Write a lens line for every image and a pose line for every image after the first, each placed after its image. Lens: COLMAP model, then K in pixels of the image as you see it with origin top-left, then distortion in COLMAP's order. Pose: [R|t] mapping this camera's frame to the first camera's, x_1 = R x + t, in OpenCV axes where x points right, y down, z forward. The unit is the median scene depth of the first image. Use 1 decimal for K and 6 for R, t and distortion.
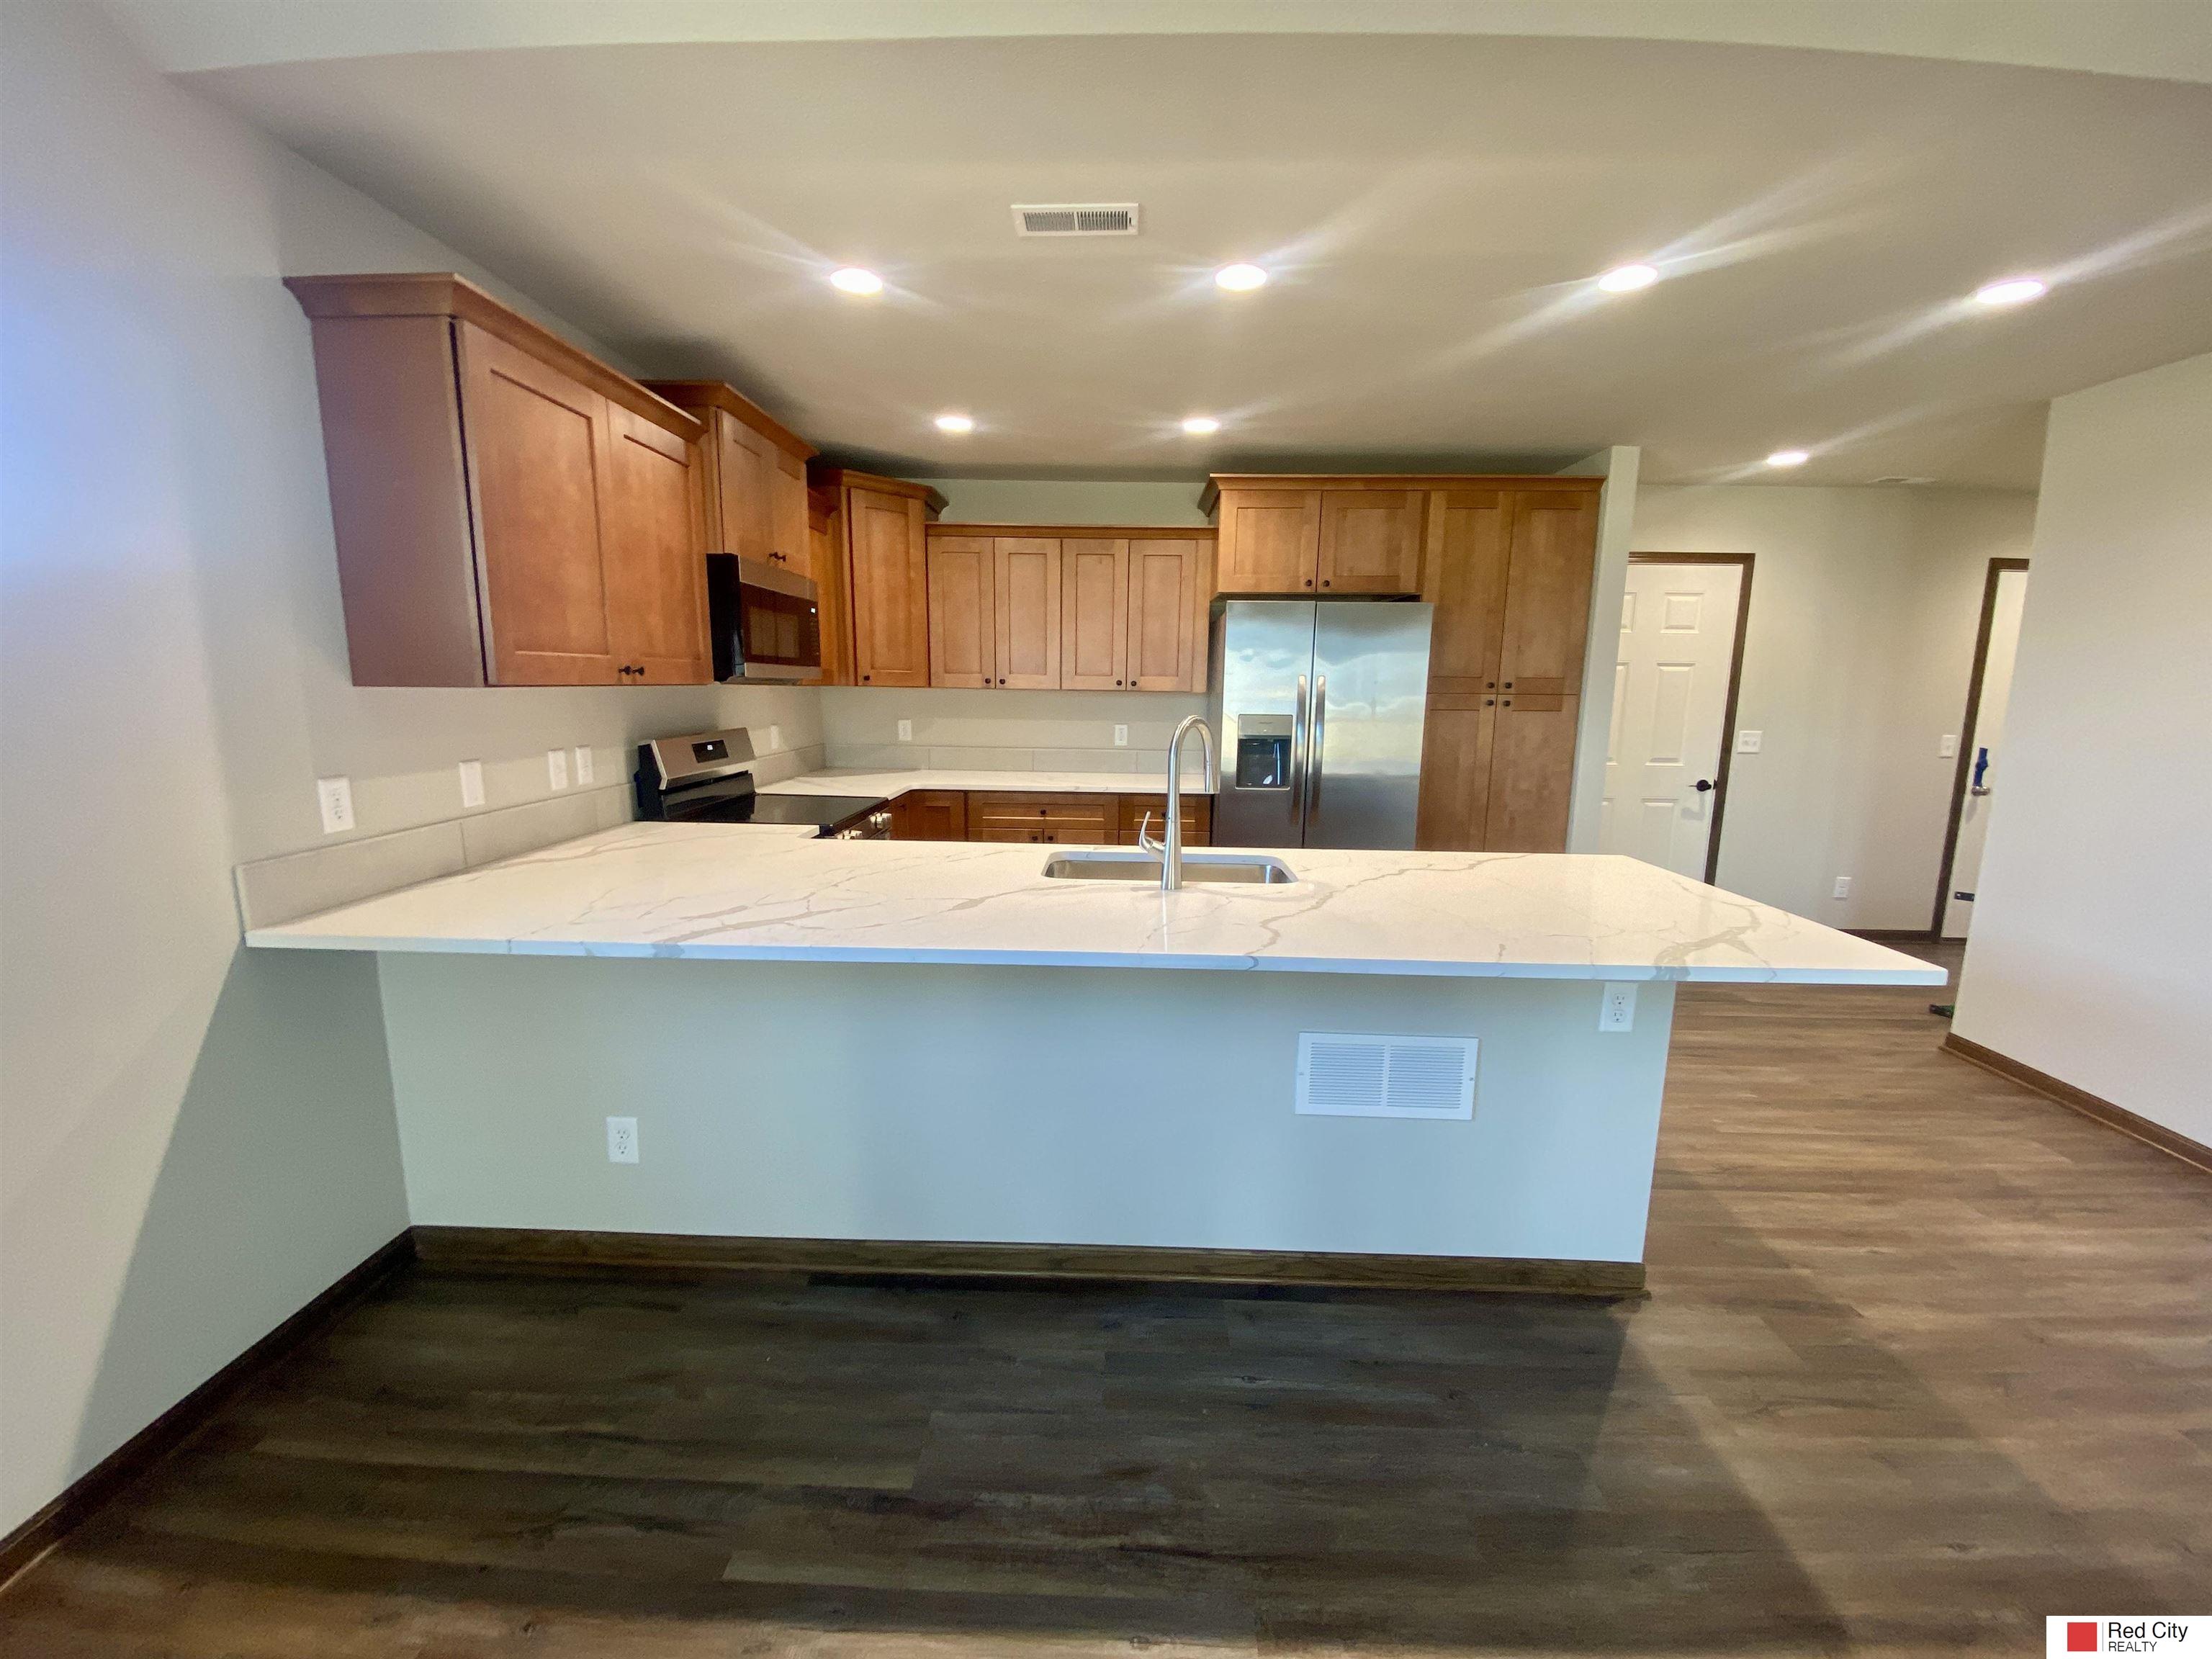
lens RADIAL K [[895.0, 0, 1100.0], [0, 895.0, 833.6], [0, 0, 1]] dist [-0.001730, -0.005800]
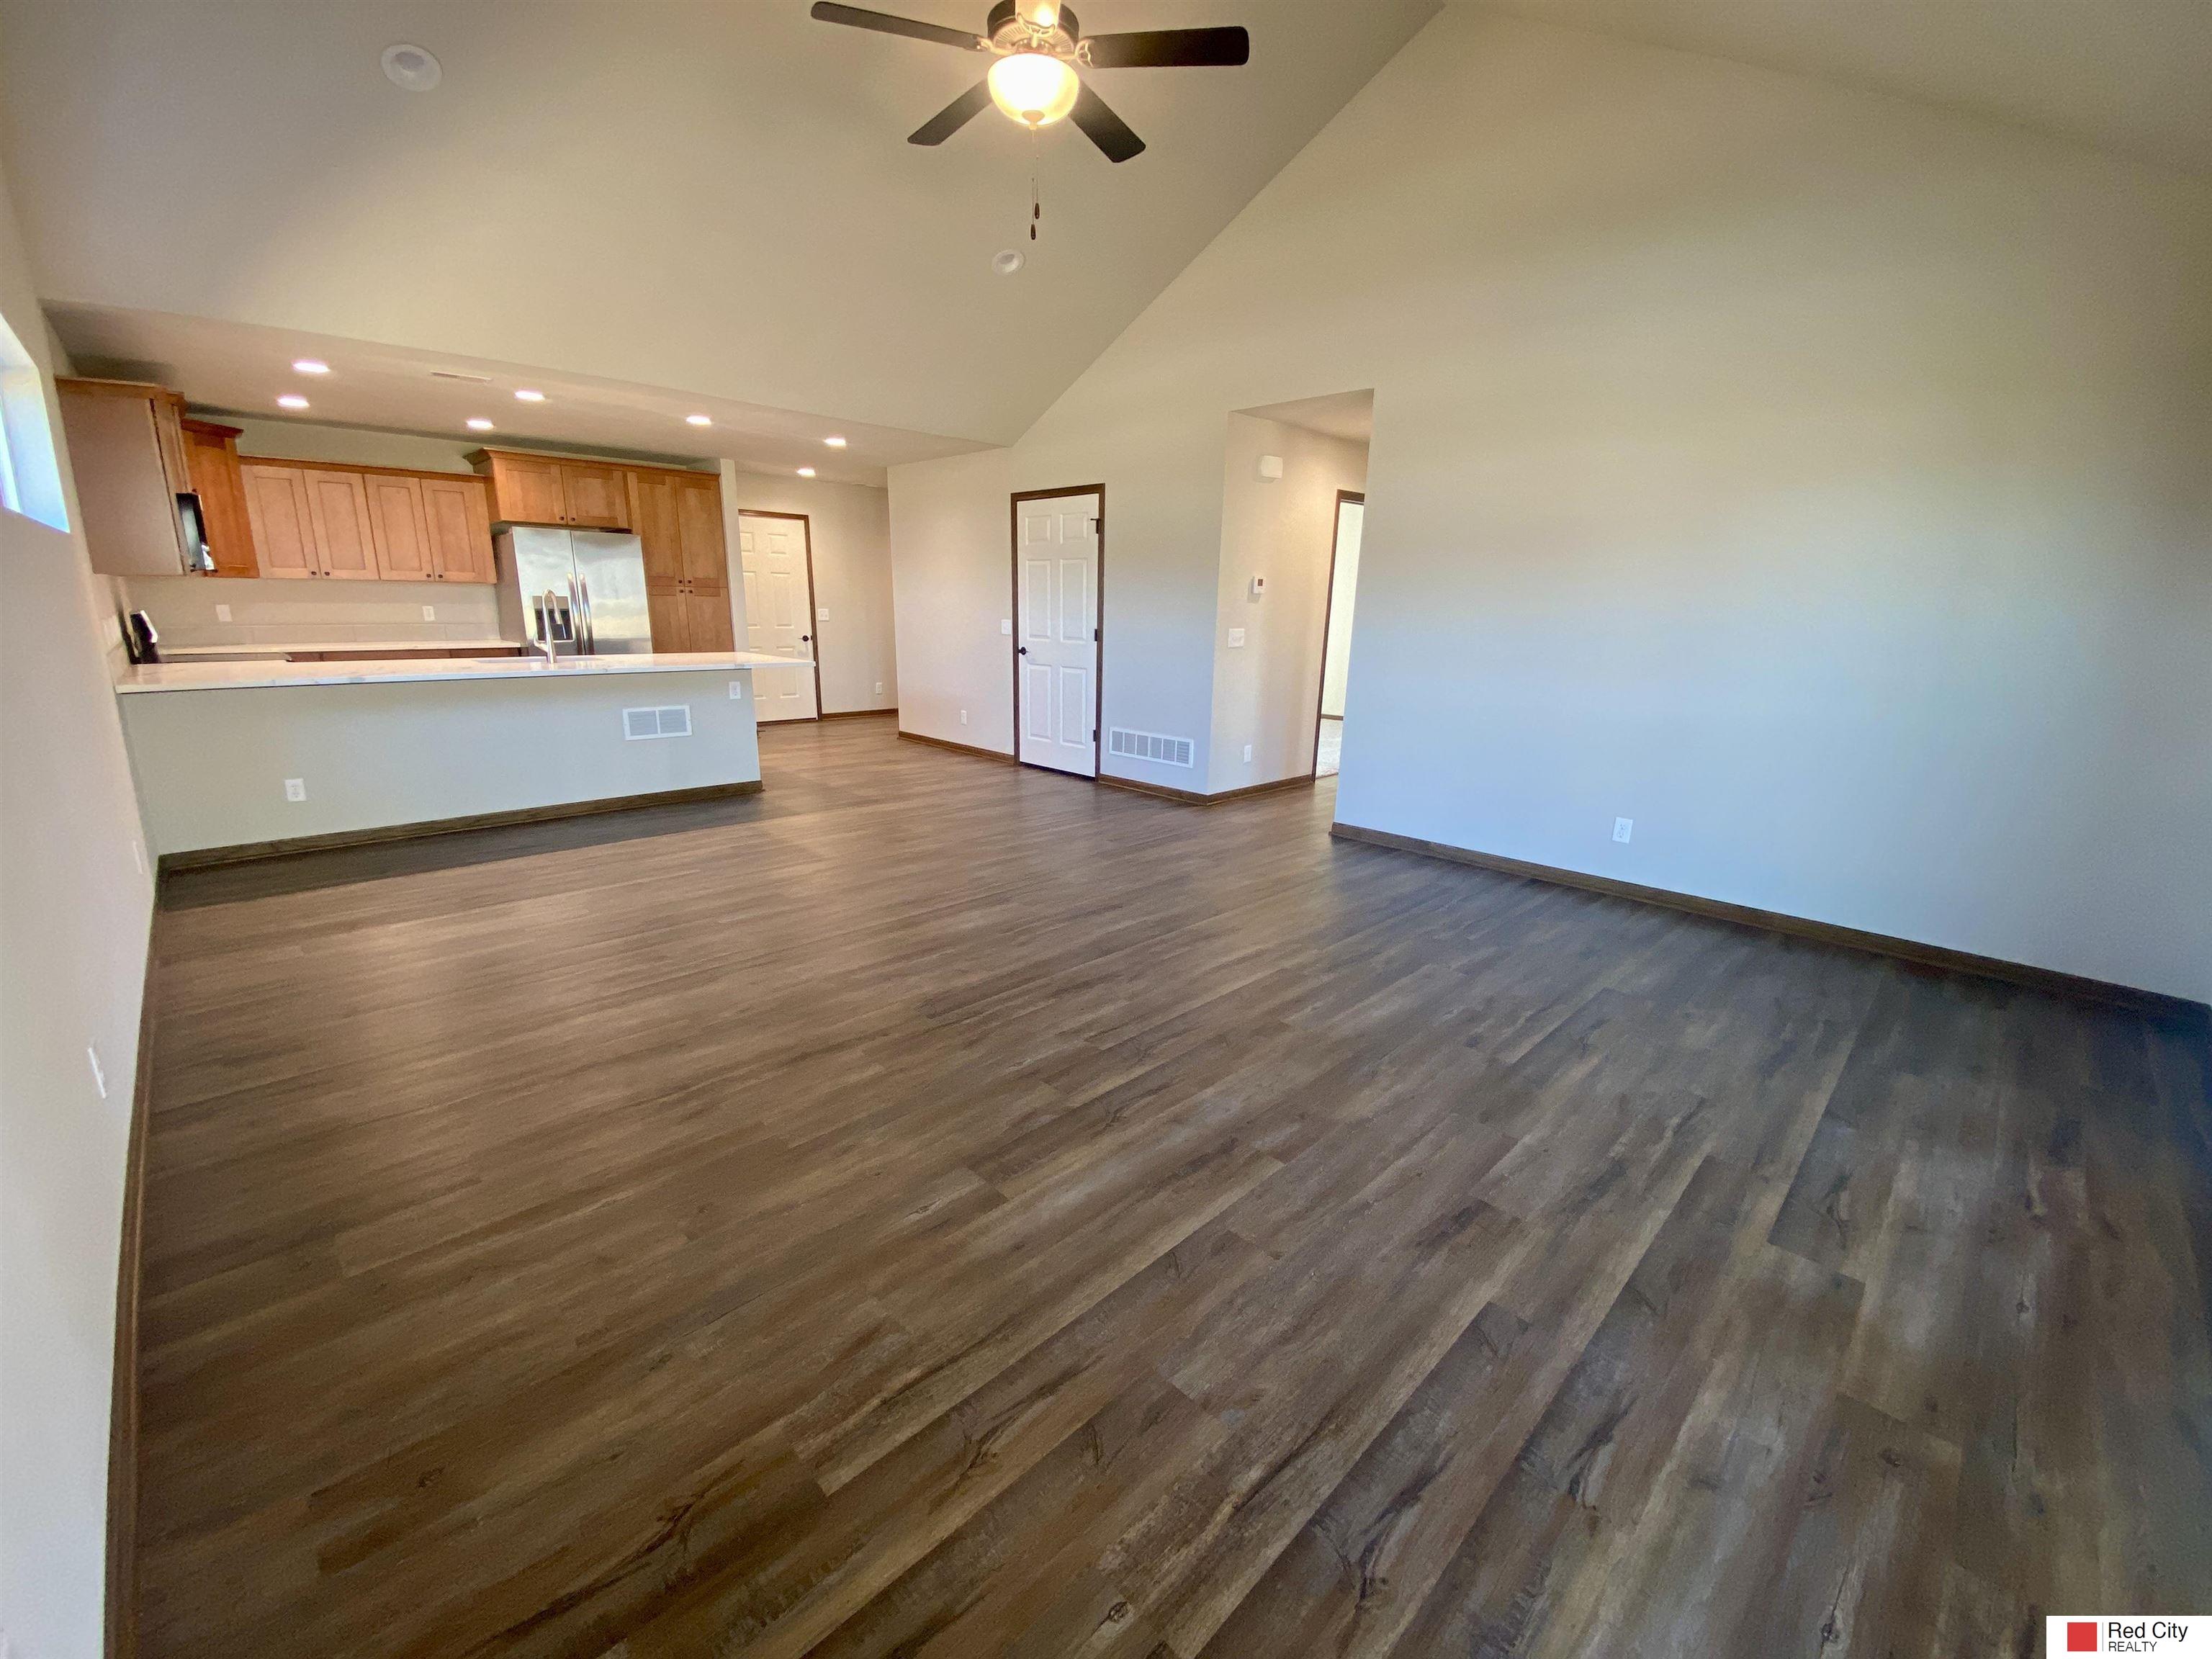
lens RADIAL K [[895.0, 0, 1117.4], [0, 895.0, 864.6], [0, 0, 1]] dist [-0.001730, -0.005800]
pose [[0.683307, -0.199984, 0.702209, -0.382466], [0.104365, 0.978634, 0.177152, 0.183120], [-0.722634, -0.047763, 0.689579, -1.009998]]
